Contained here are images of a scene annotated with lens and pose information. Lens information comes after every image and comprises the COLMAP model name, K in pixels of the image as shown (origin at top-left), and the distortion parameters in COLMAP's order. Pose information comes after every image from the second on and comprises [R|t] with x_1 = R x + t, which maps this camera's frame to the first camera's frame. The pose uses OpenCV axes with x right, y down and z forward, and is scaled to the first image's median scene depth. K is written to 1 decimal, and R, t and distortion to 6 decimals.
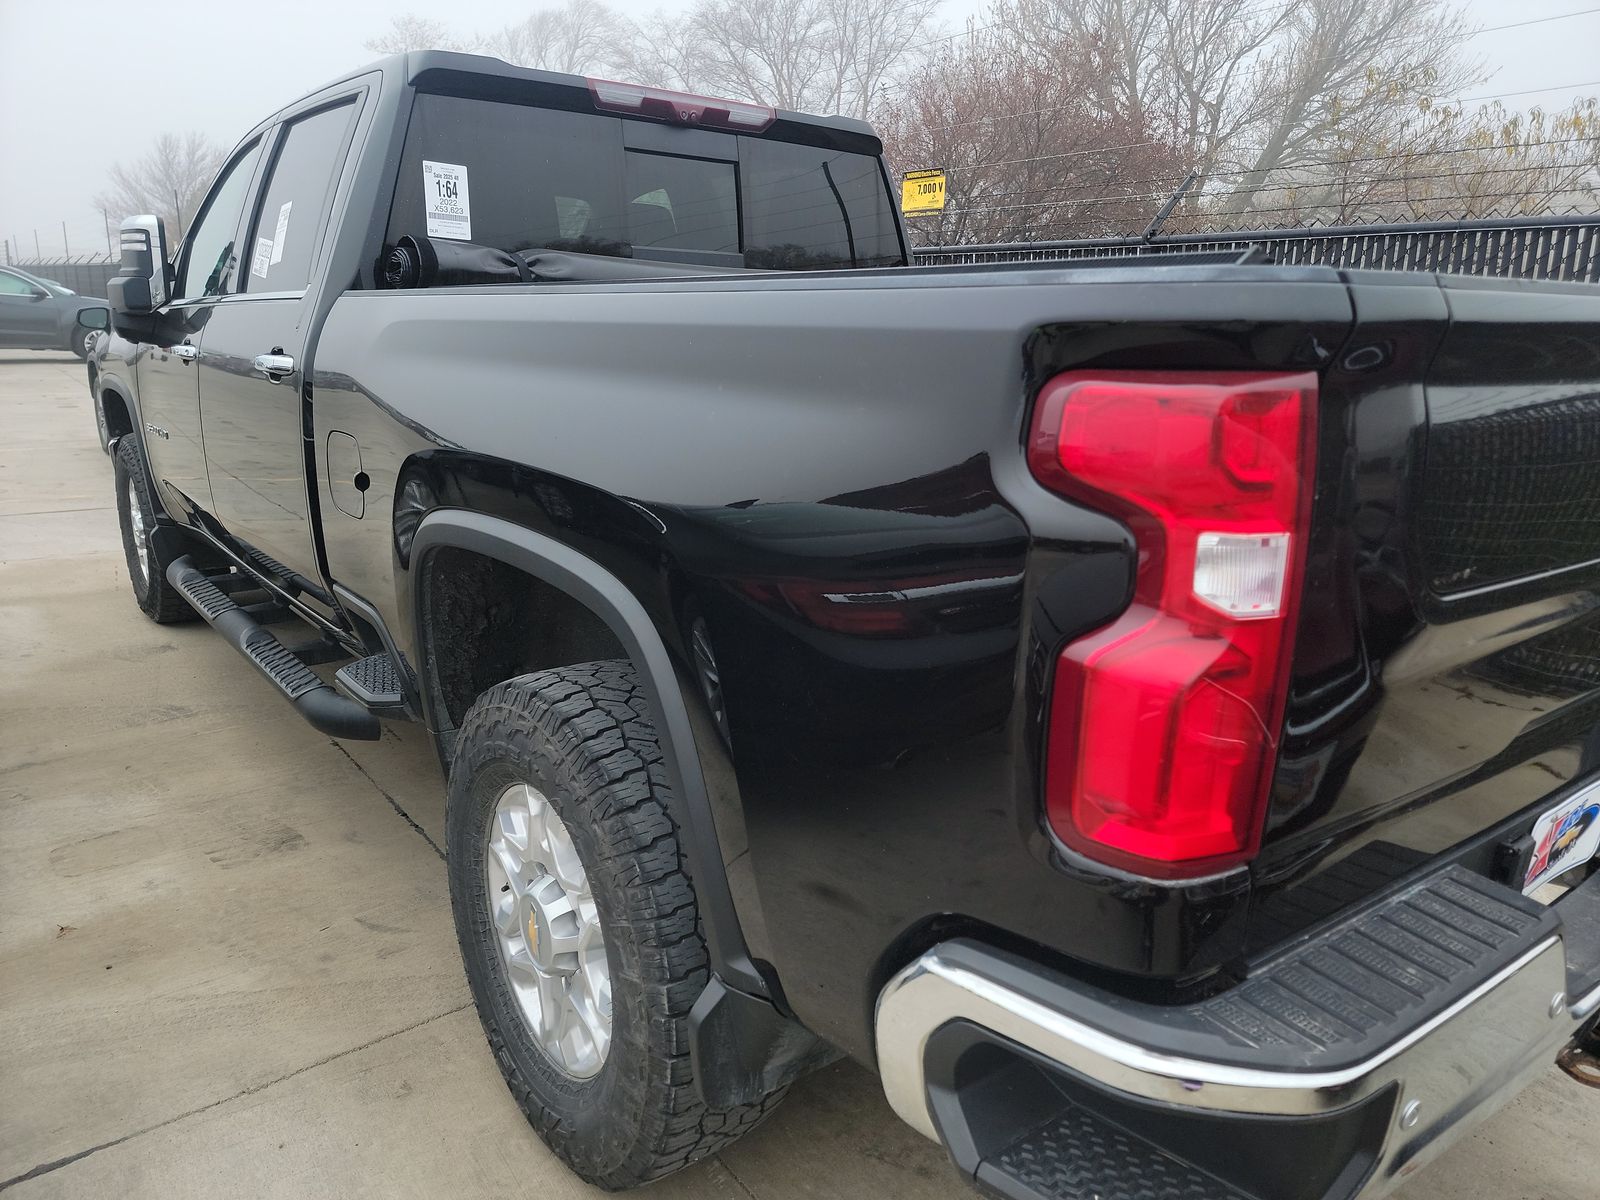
lens RADIAL K [[1103.1, 0, 802.5], [0, 1103.1, 591.1], [0, 0, 1]] dist [0.008955, 0.003914]
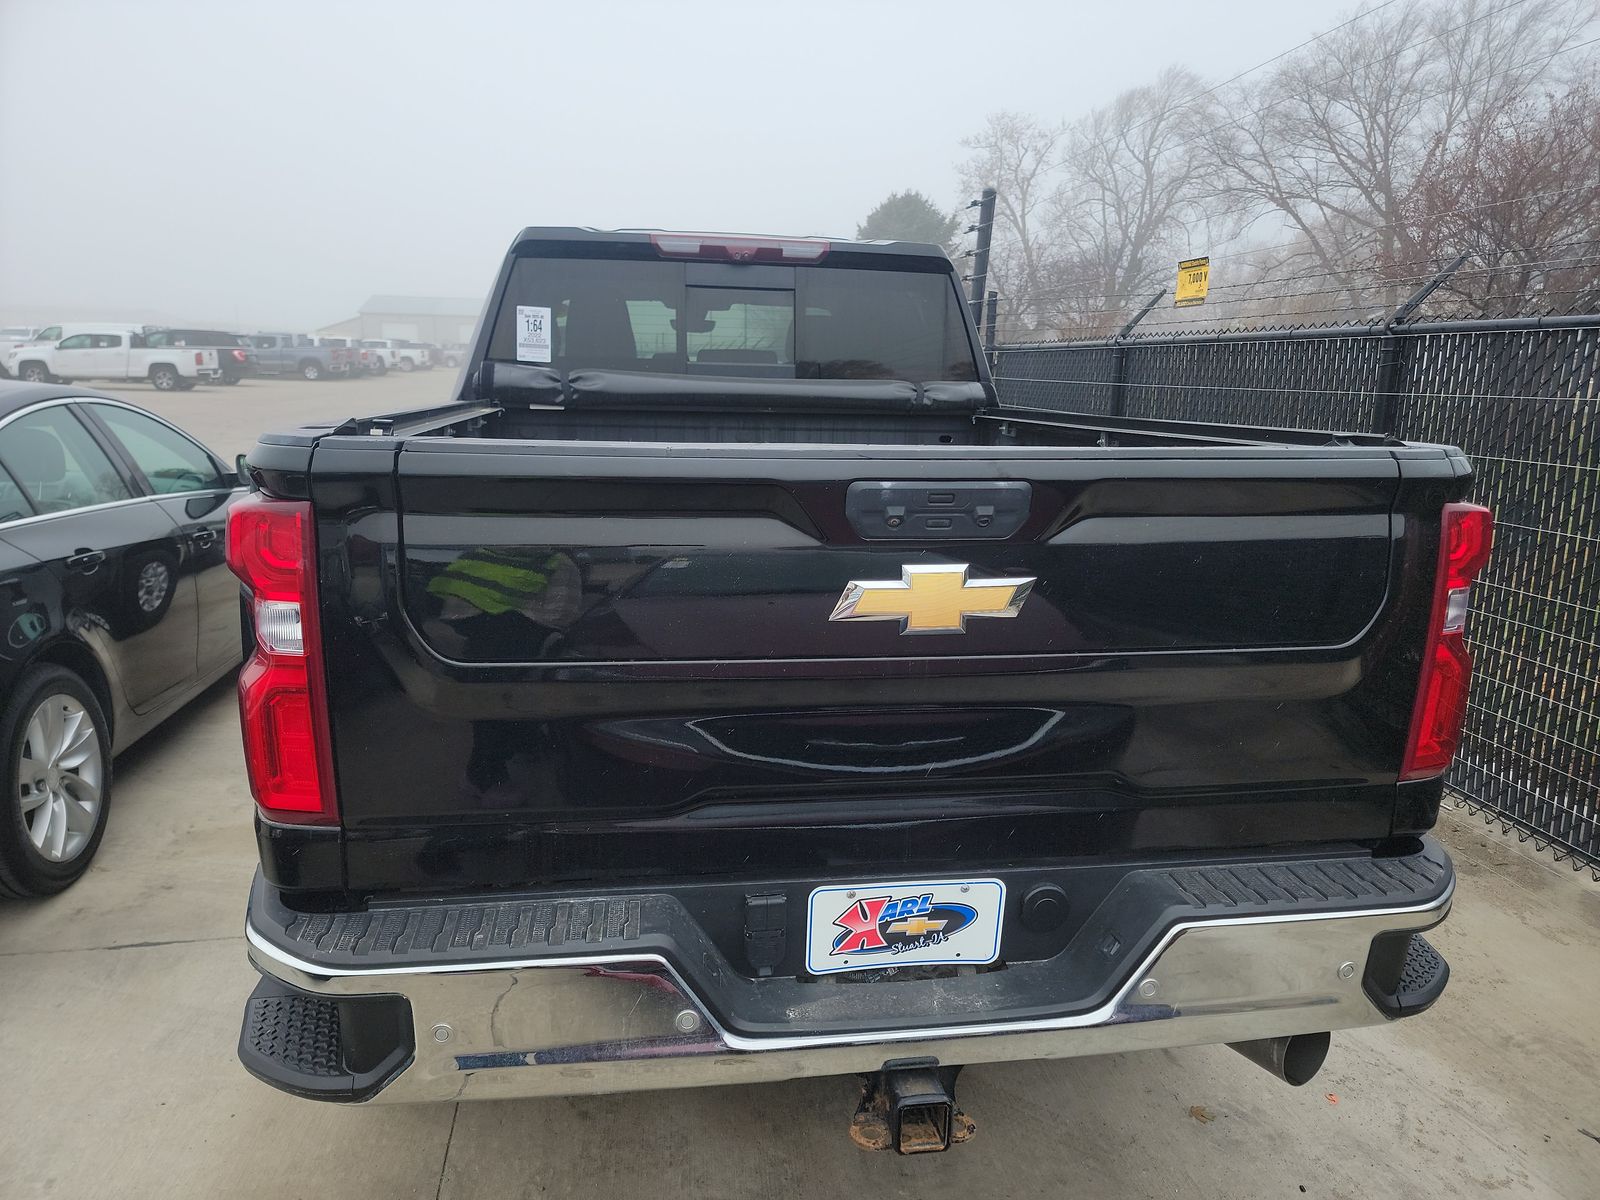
lens RADIAL K [[1087.0, 0, 800.0], [0, 1087.0, 600.0], [0, 0, 1]] dist [0.098693, -0.099545]
pose [[0.877978, 0.090119, -0.470141, 0.540611], [-0.114688, 0.993116, -0.023812, -0.028562], [0.464759, 0.074826, 0.882270, -0.013541]]
